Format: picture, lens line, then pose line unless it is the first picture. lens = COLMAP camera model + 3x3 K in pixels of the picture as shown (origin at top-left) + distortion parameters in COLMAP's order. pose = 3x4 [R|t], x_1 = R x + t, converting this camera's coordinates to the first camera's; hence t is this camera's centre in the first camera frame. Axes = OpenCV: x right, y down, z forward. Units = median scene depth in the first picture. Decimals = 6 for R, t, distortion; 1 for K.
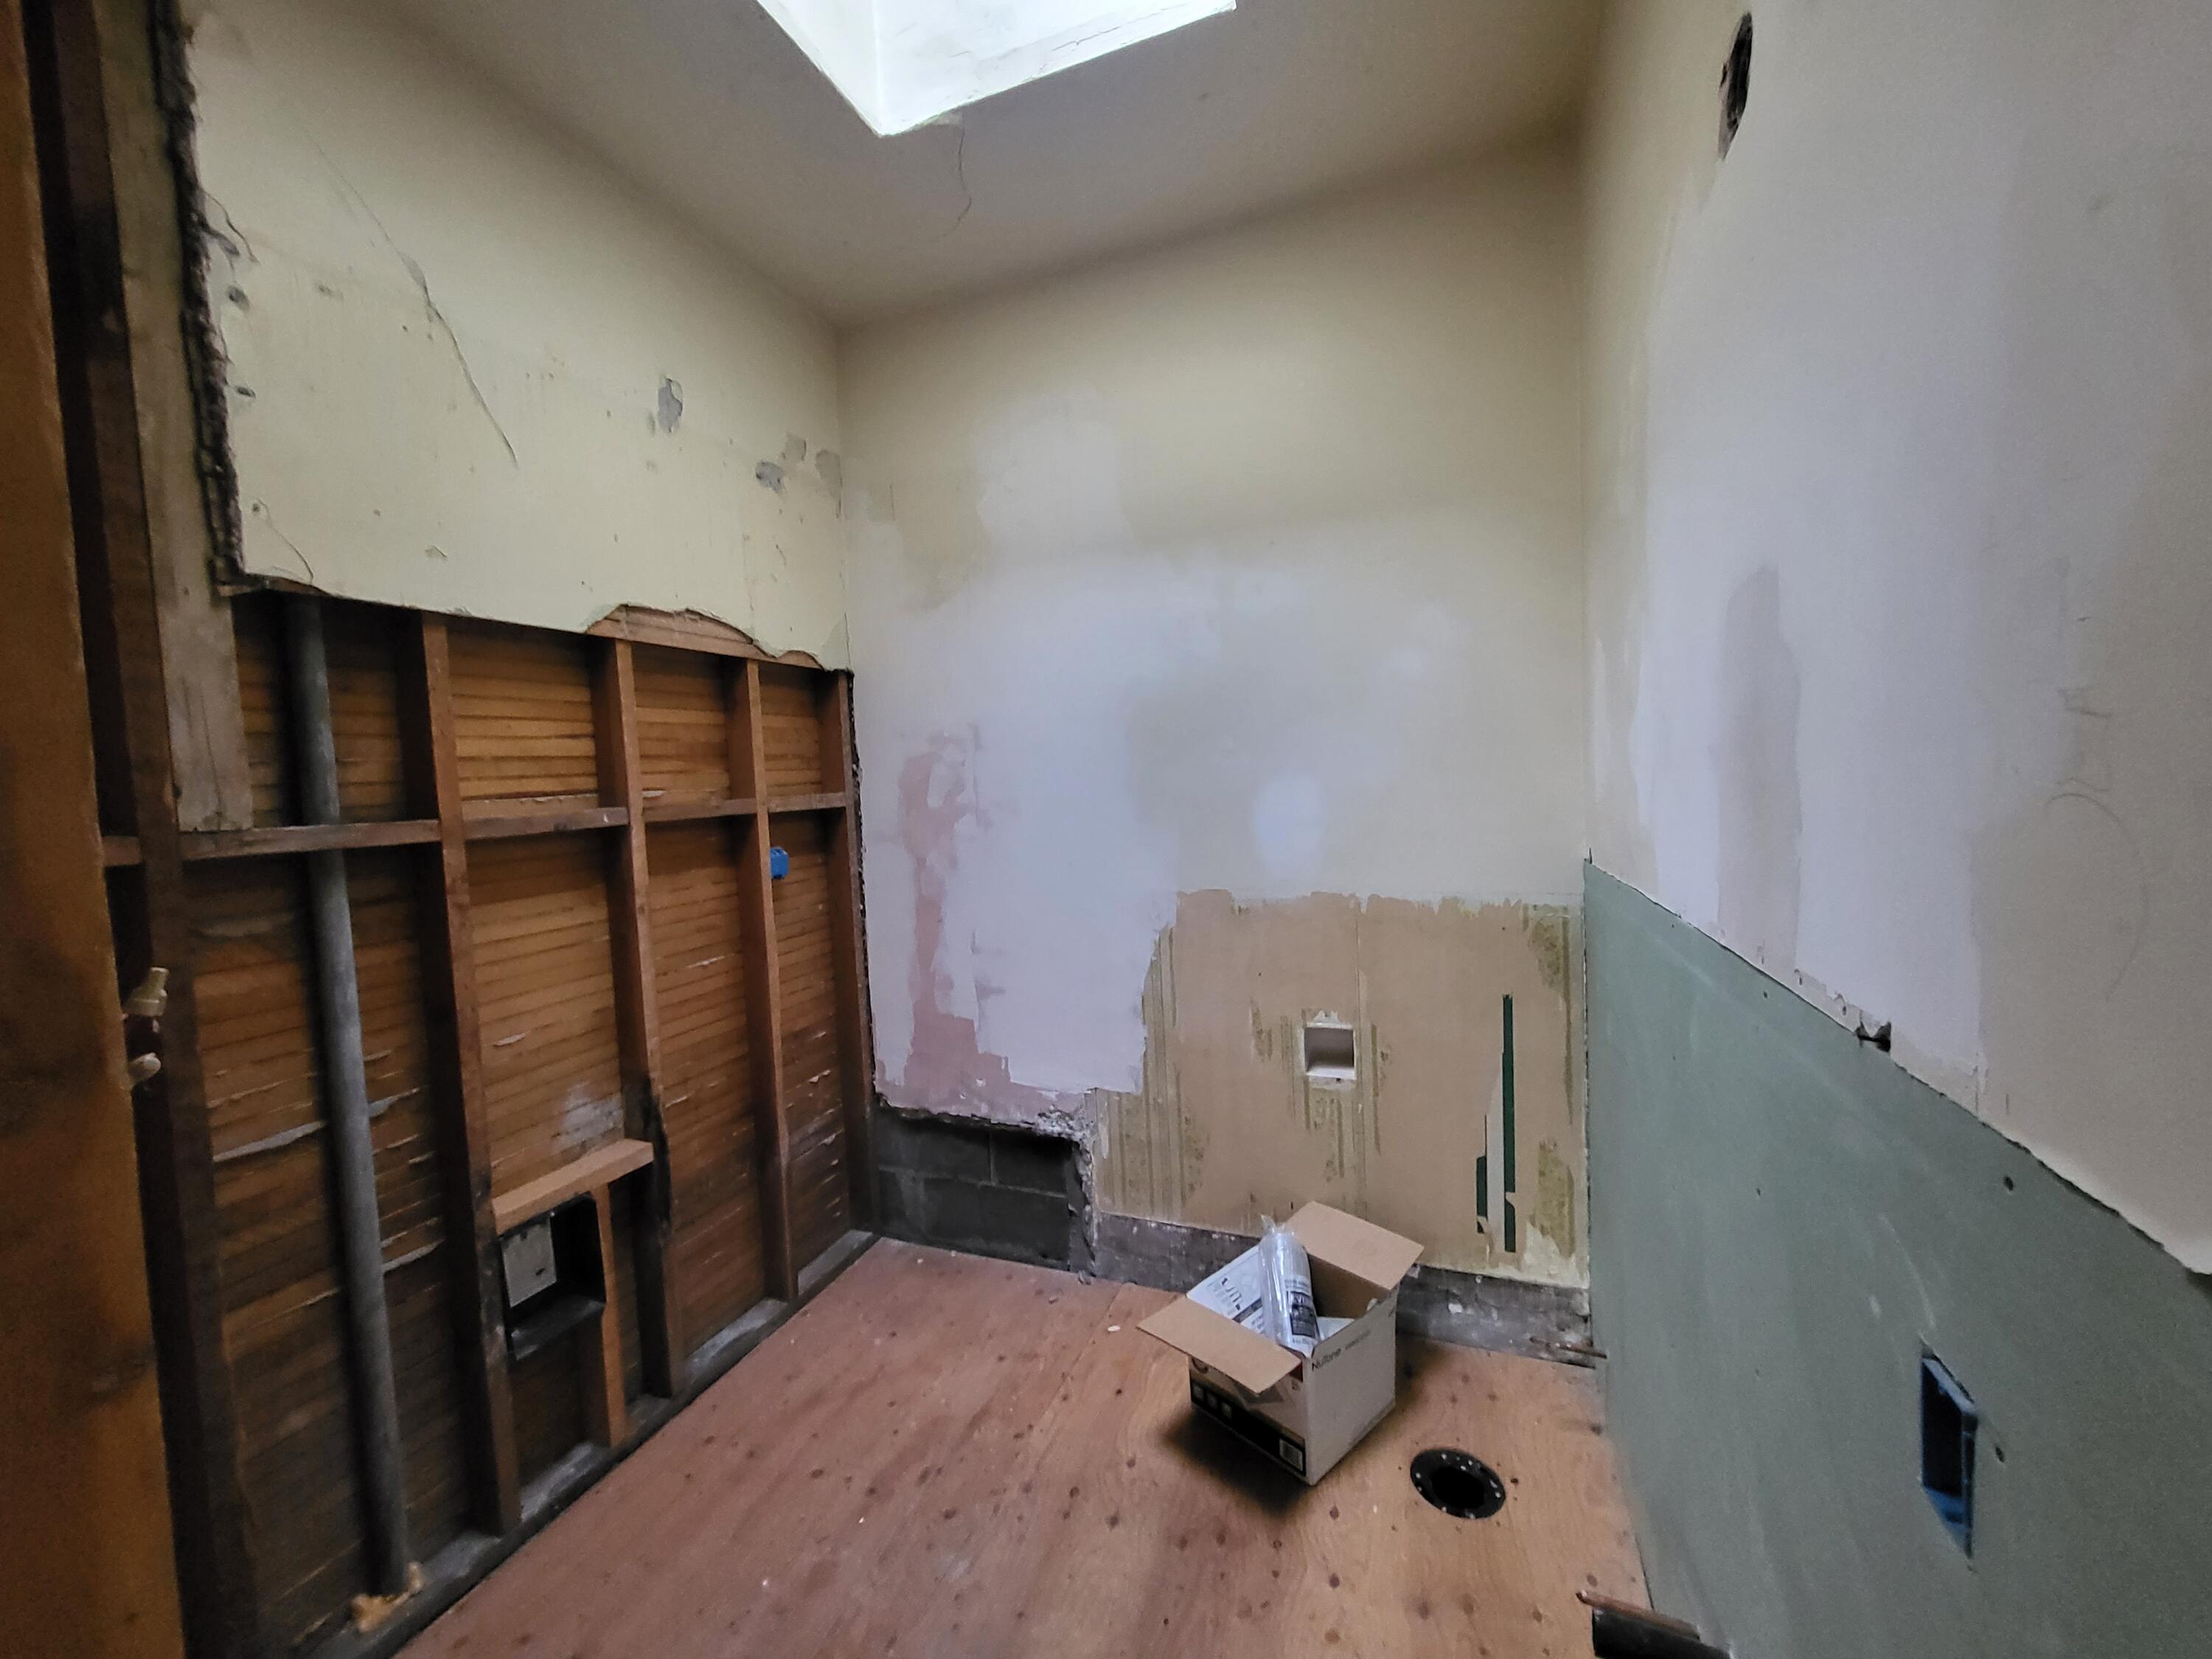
lens RADIAL K [[874.0, 0, 1103.8], [0, 874.0, 826.7], [0, 0, 1]] dist [-0.003640, -0.000316]
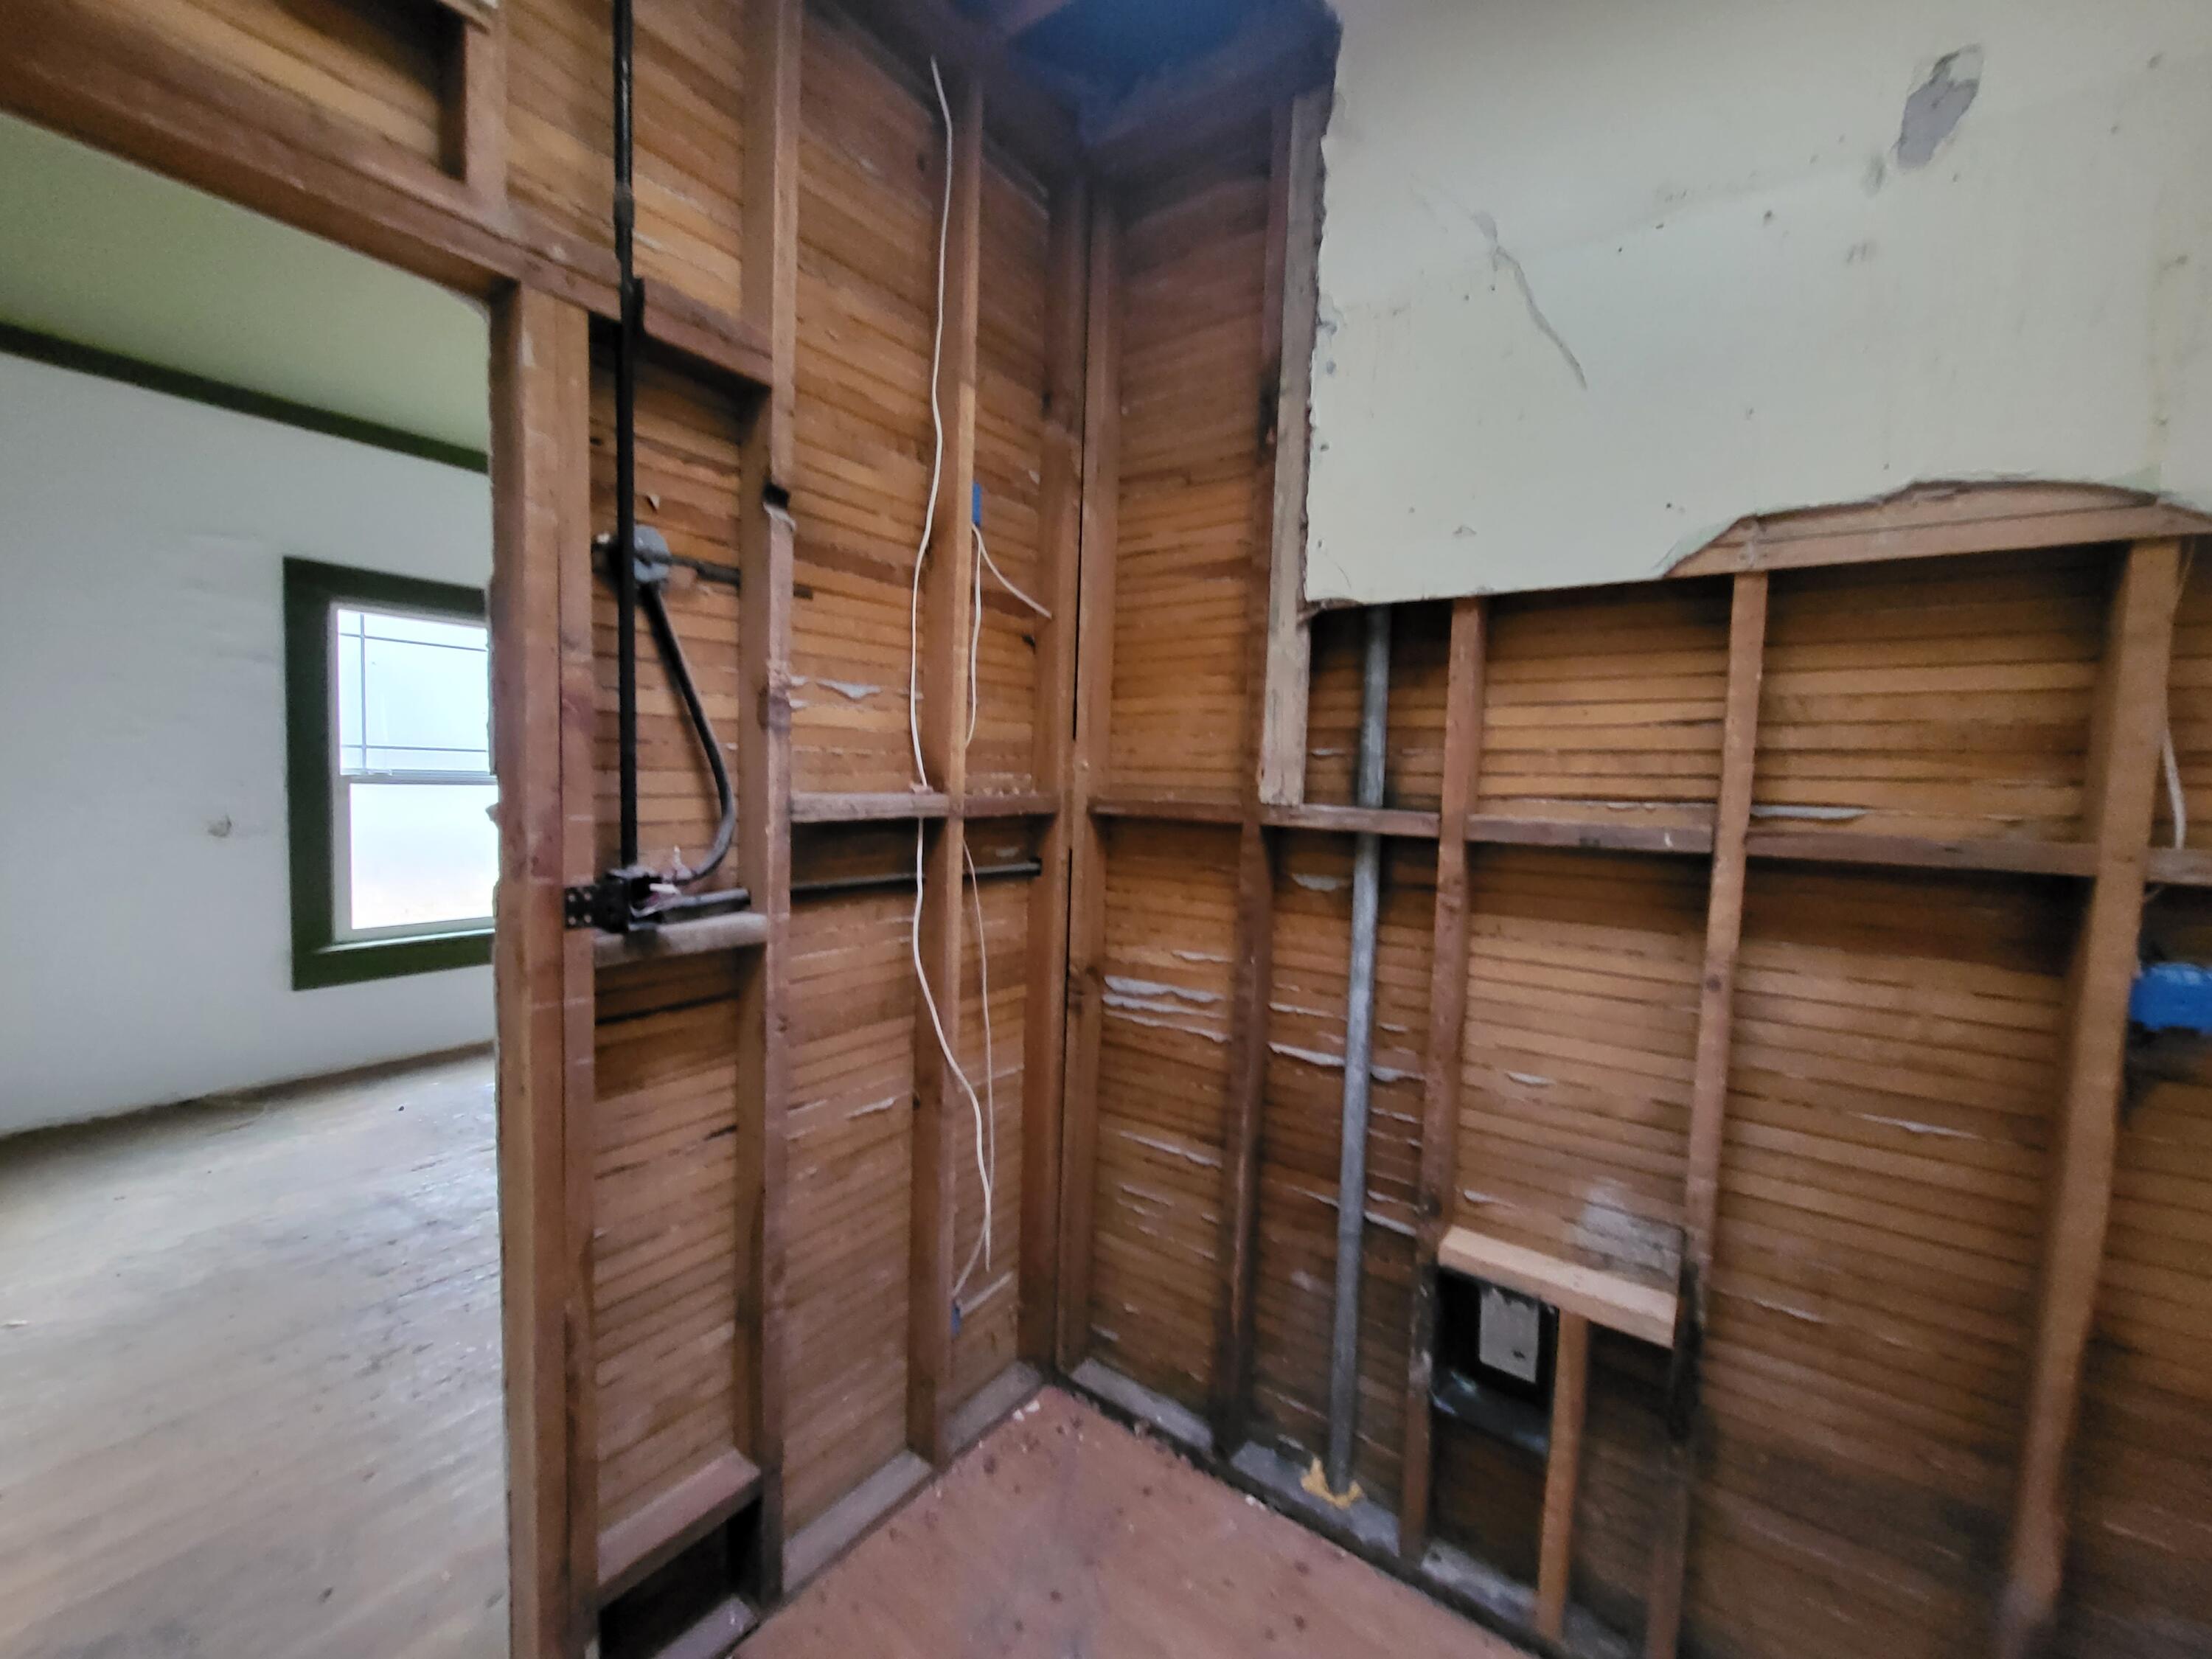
lens RADIAL K [[874.0, 0, 1092.7], [0, 874.0, 825.7], [0, 0, 1]] dist [-0.003640, -0.000316]
pose [[-0.258494, 0.099003, -0.960926, 0.233702], [-0.076170, 0.989548, 0.122442, -0.075321], [0.963005, 0.104844, -0.248251, 0.769806]]
